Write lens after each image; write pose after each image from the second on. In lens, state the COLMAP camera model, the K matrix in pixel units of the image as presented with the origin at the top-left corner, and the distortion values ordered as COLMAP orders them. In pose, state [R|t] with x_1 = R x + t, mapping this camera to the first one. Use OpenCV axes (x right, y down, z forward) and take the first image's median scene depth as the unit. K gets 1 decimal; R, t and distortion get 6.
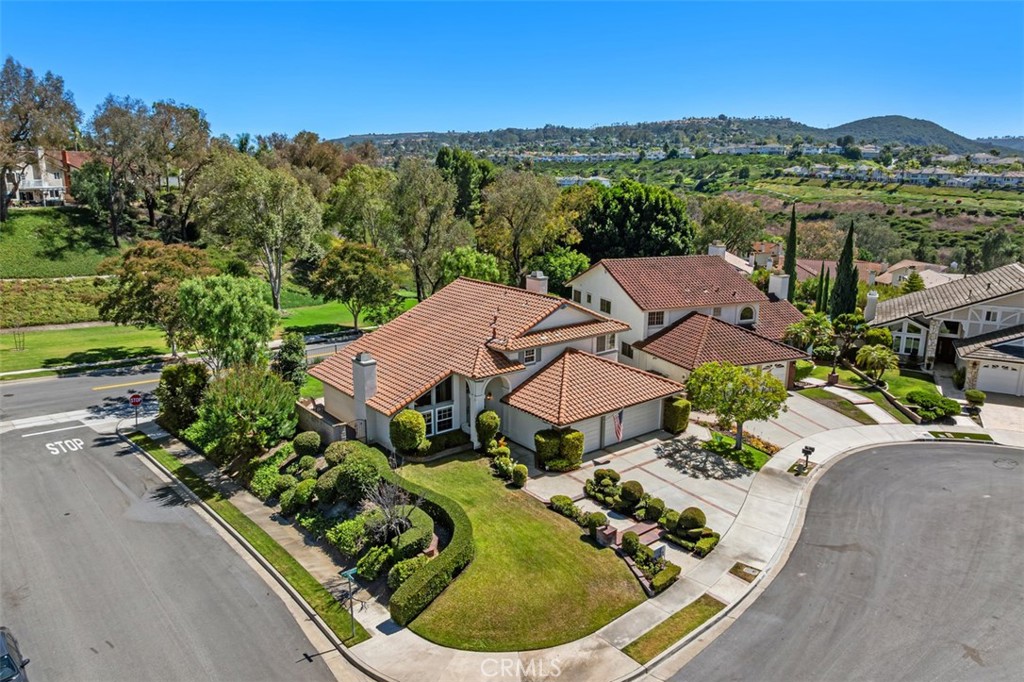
lens RADIAL K [[720.4, 0, 511.1], [0, 720.4, 343.0], [0, 0, 1]] dist [-0.038287, 0.003228]
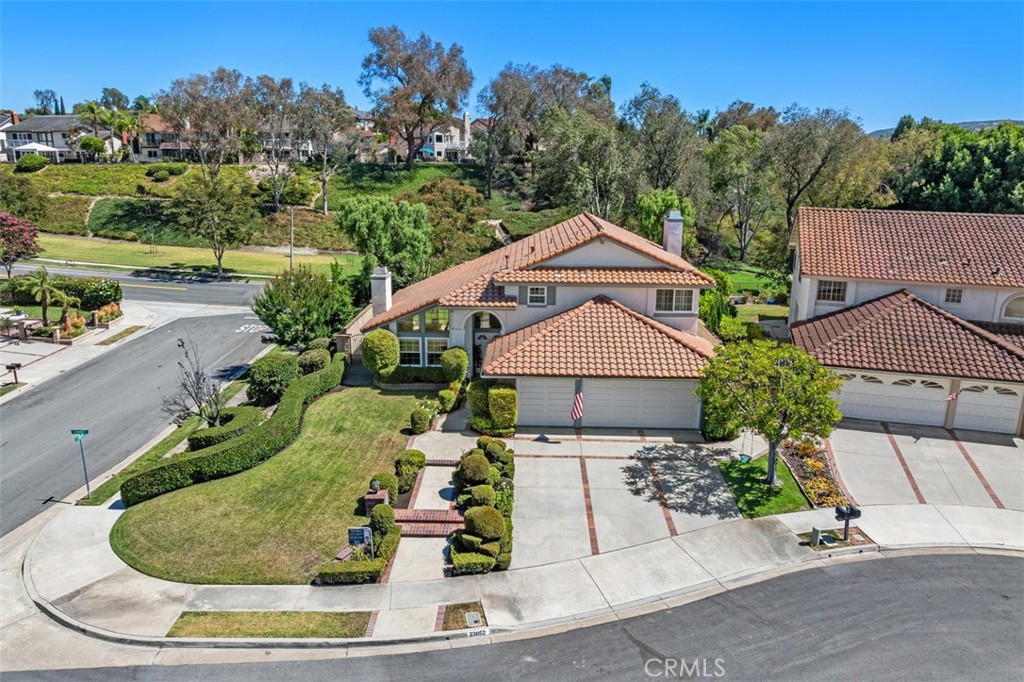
lens RADIAL K [[720.4, 0, 512.4], [0, 720.4, 338.3], [0, 0, 1]] dist [-0.038287, 0.003228]
pose [[0.760529, 0.159023, -0.629529, 0.511483], [-0.157143, 0.985801, 0.059177, 0.022099], [0.630001, 0.053921, 0.774720, 0.365919]]
